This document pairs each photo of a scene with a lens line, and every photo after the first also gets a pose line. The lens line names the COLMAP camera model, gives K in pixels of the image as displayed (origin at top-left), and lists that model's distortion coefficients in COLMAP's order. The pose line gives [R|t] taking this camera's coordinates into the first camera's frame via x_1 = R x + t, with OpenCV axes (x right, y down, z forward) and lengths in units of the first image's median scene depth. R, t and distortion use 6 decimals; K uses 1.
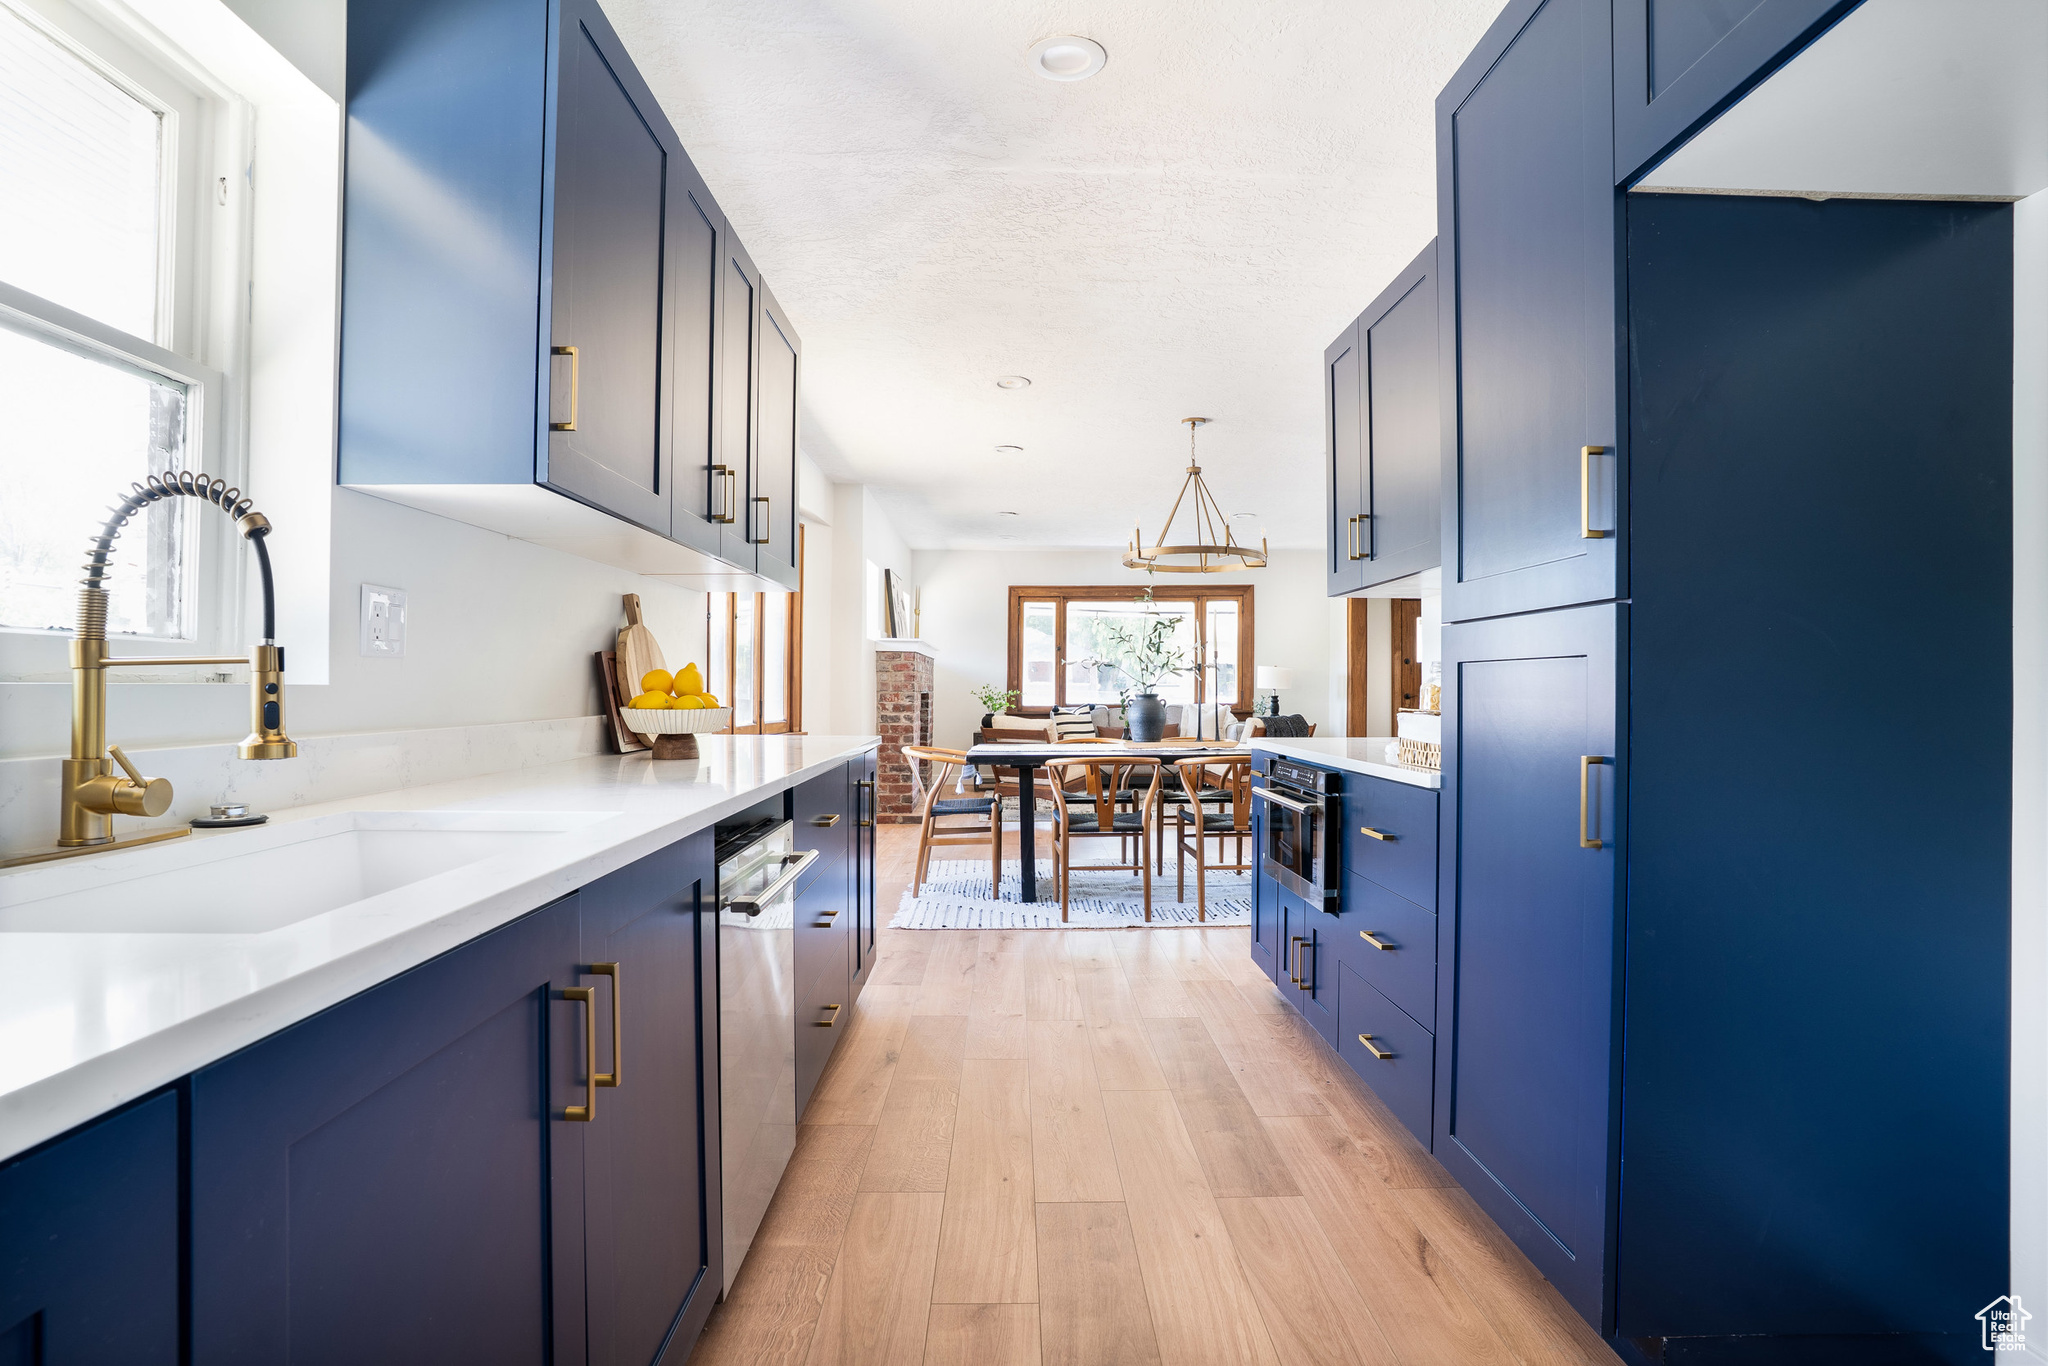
lens RADIAL K [[1026.2, 0, 1015.1], [0, 1026.2, 682.8], [0, 0, 1]] dist [-0.047066, 0.009743]
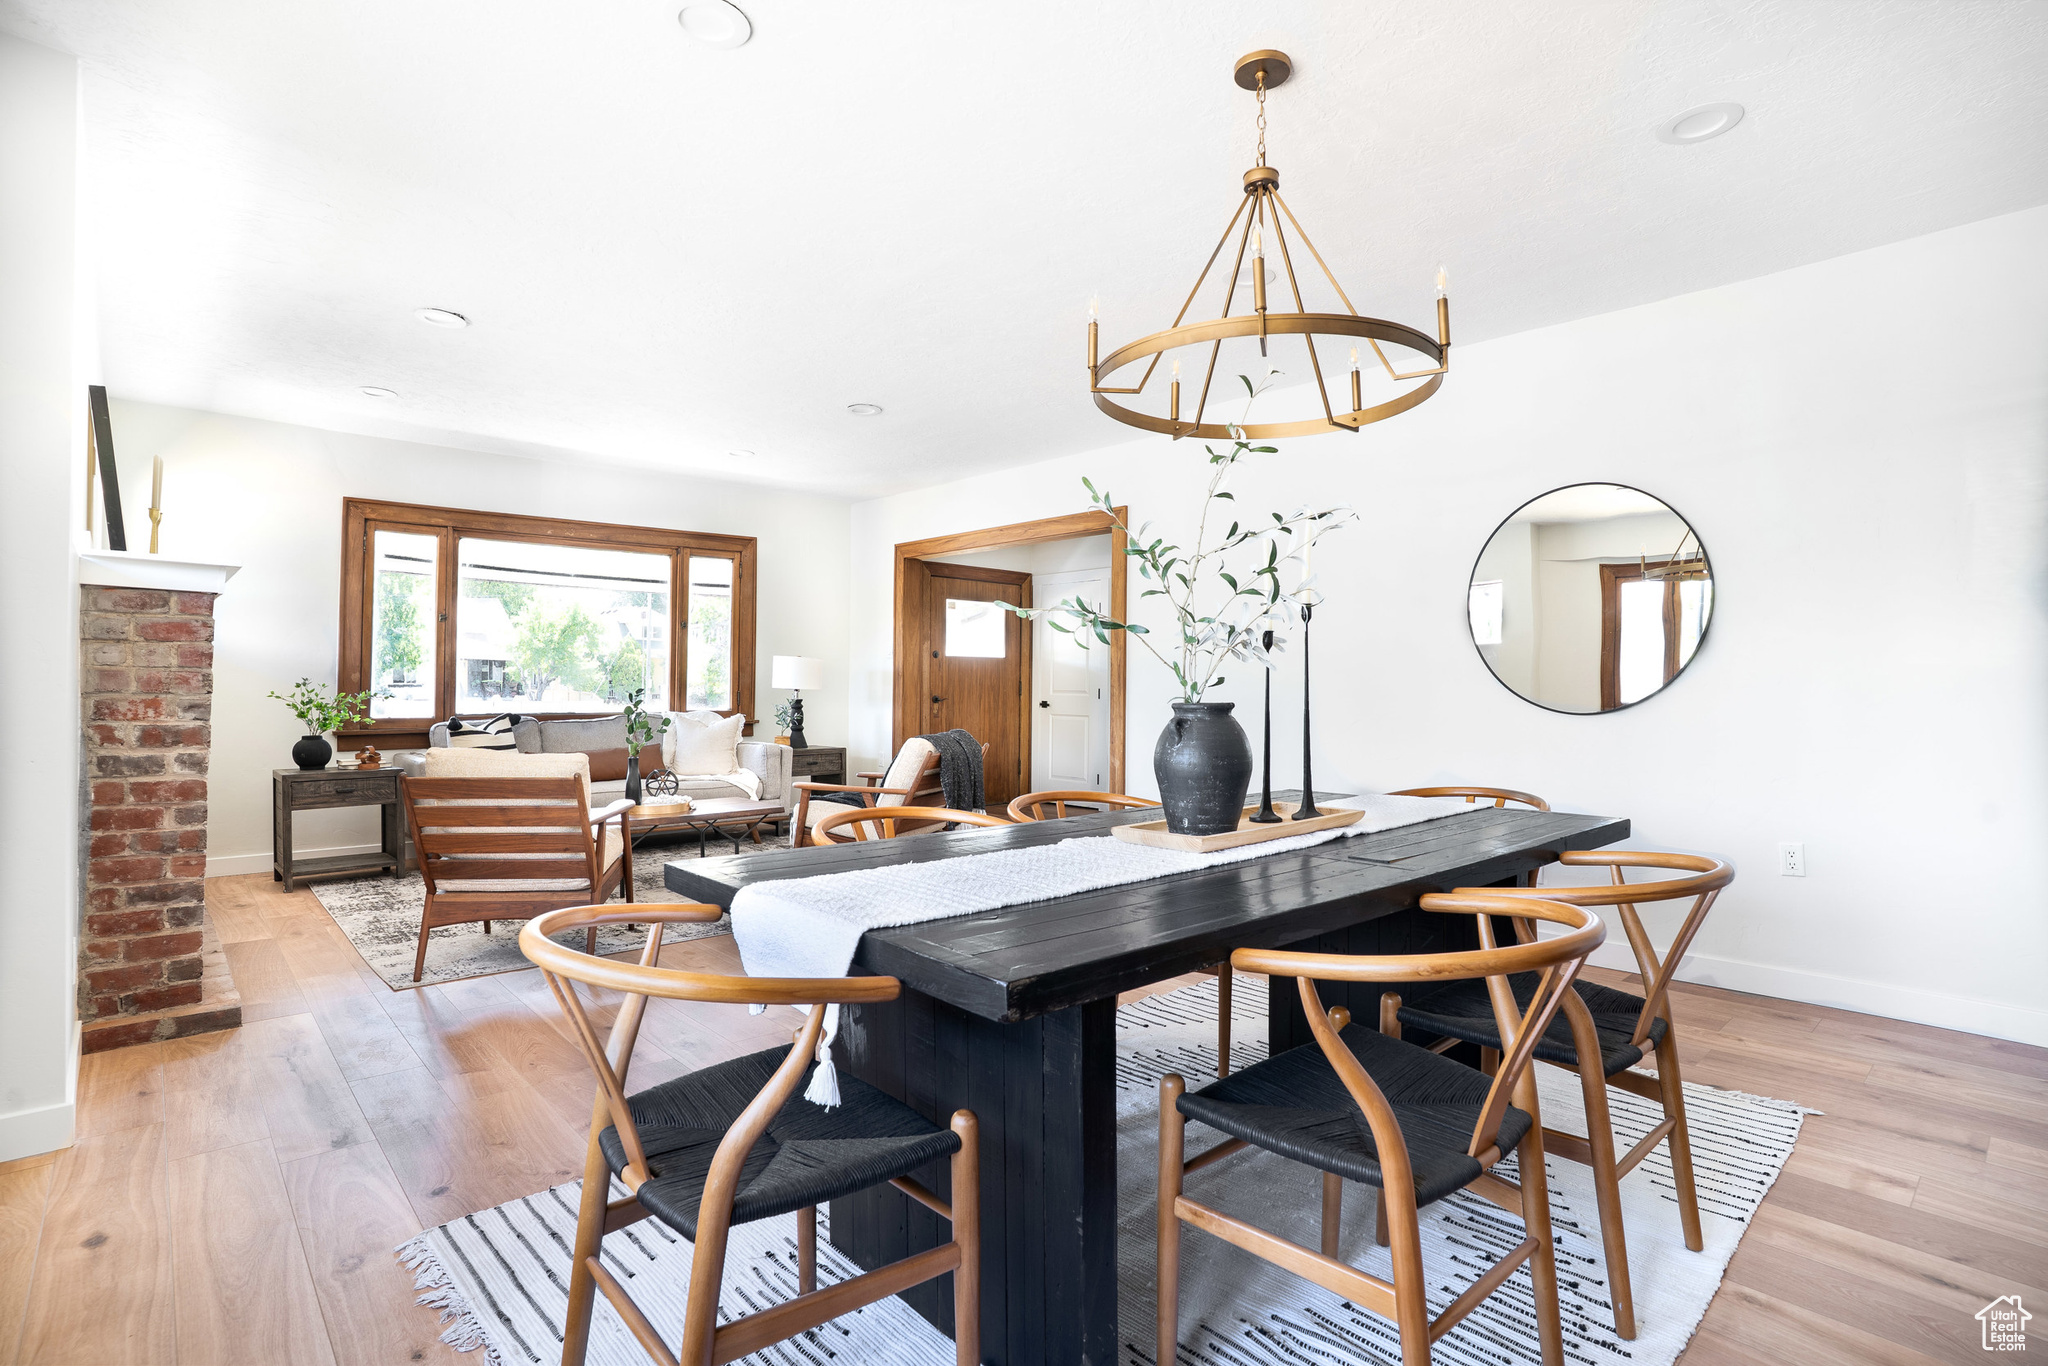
lens RADIAL K [[1026.2, 0, 1007.0], [0, 1026.2, 685.5], [0, 0, 1]] dist [-0.047066, 0.009743]
pose [[0.762574, 0.006352, 0.646870, -0.083448], [-0.007807, 0.999969, -0.000616, 0.002260], [-0.646854, -0.004581, 0.762600, 0.377335]]
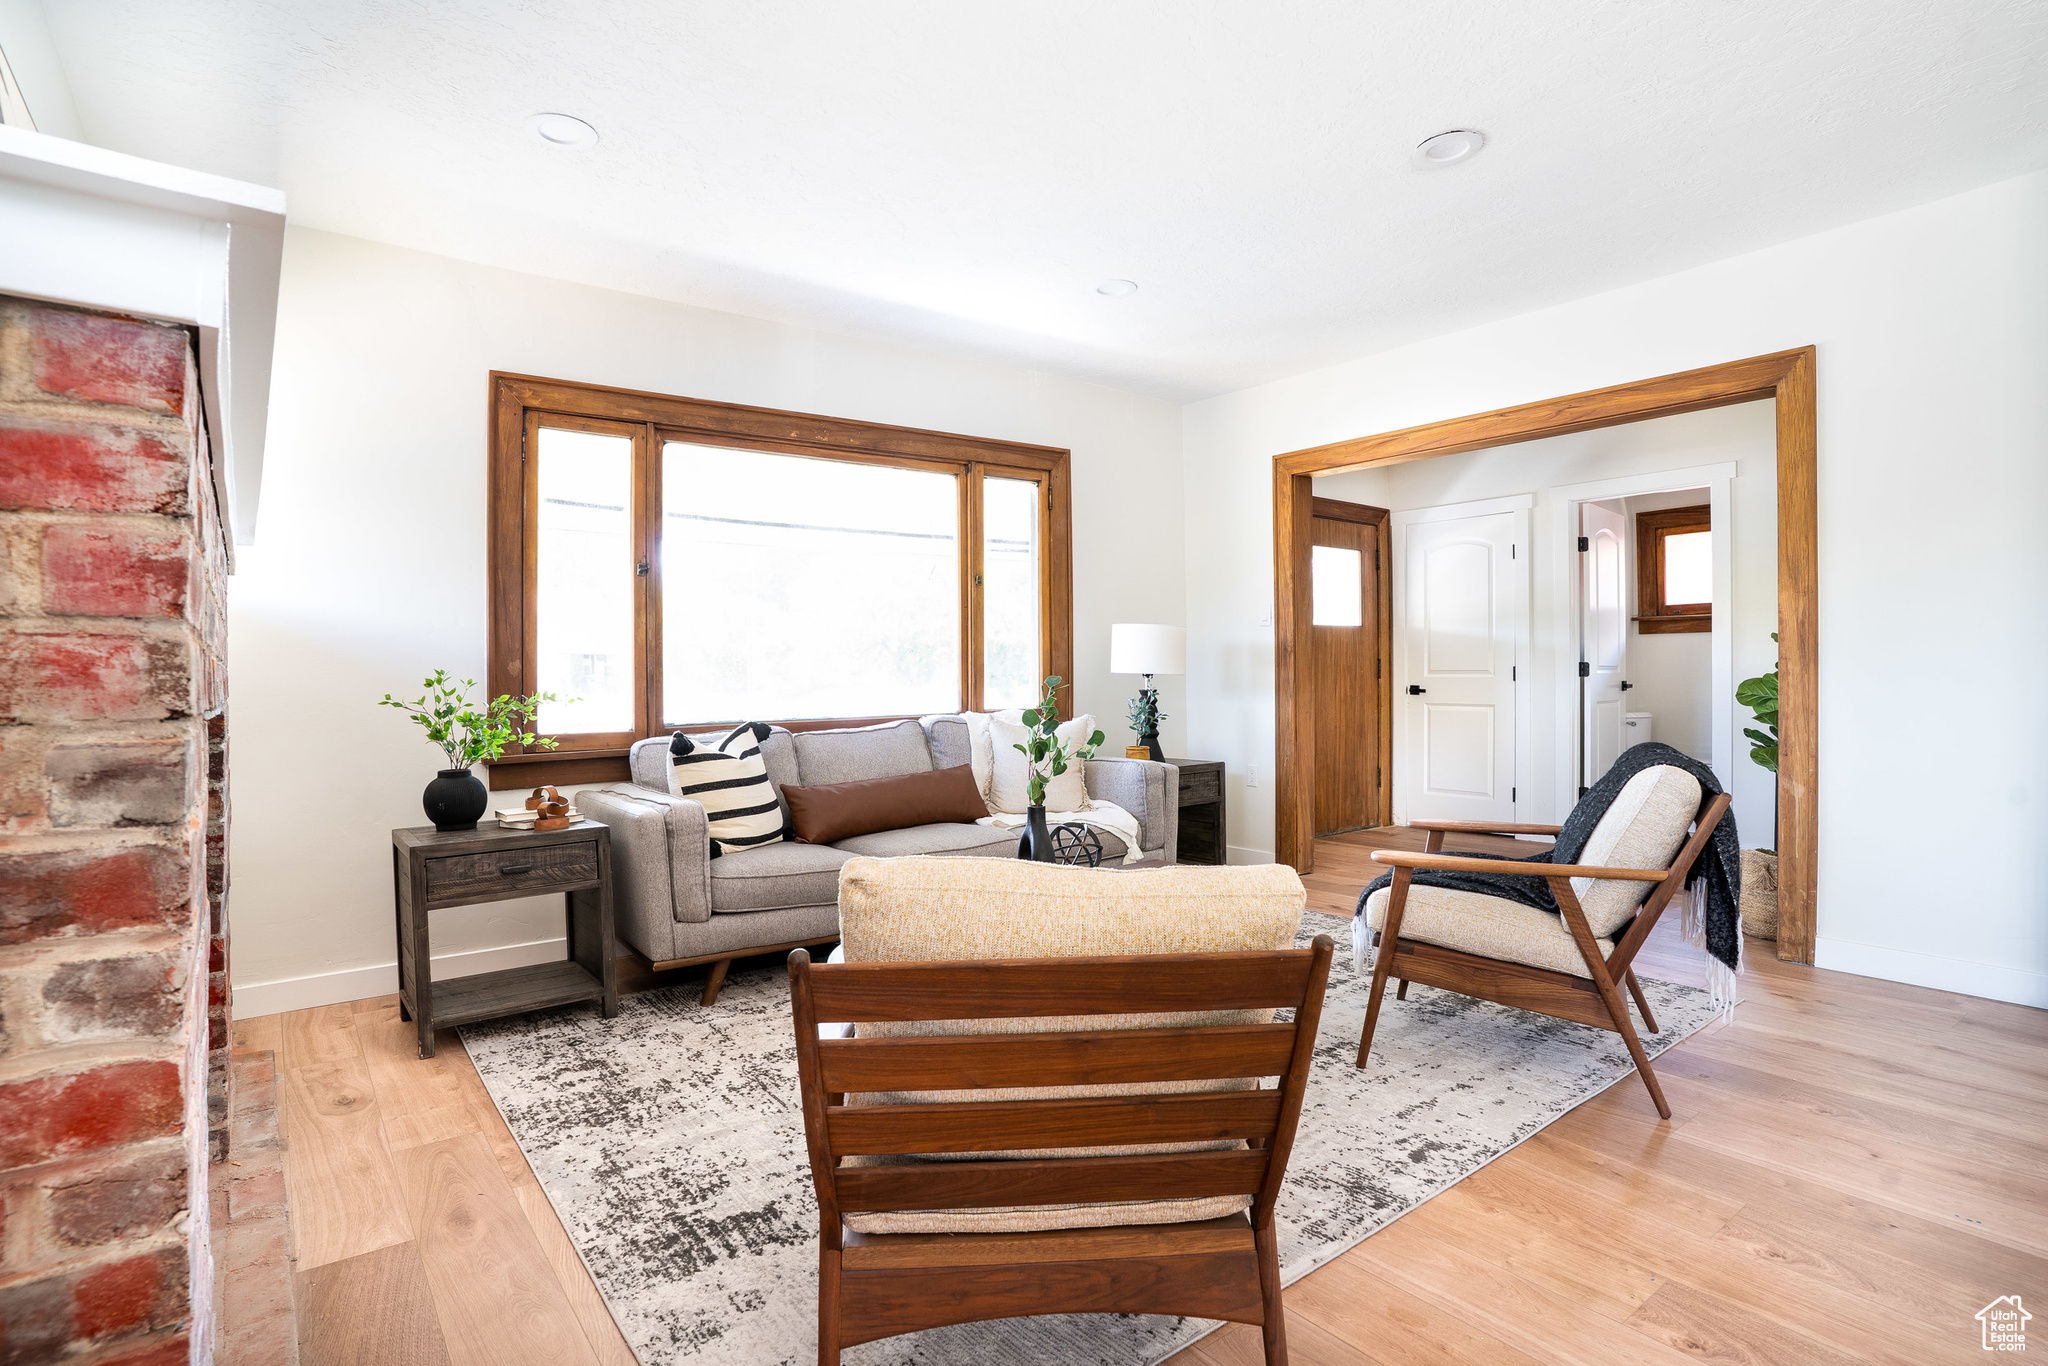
lens RADIAL K [[1026.2, 0, 987.5], [0, 1026.2, 688.7], [0, 0, 1]] dist [-0.047066, 0.009743]
pose [[0.816880, -0.018988, 0.576494, -0.065527], [0.012010, 0.999801, 0.015913, 0.003449], [-0.576682, -0.006076, 0.816946, 0.656734]]
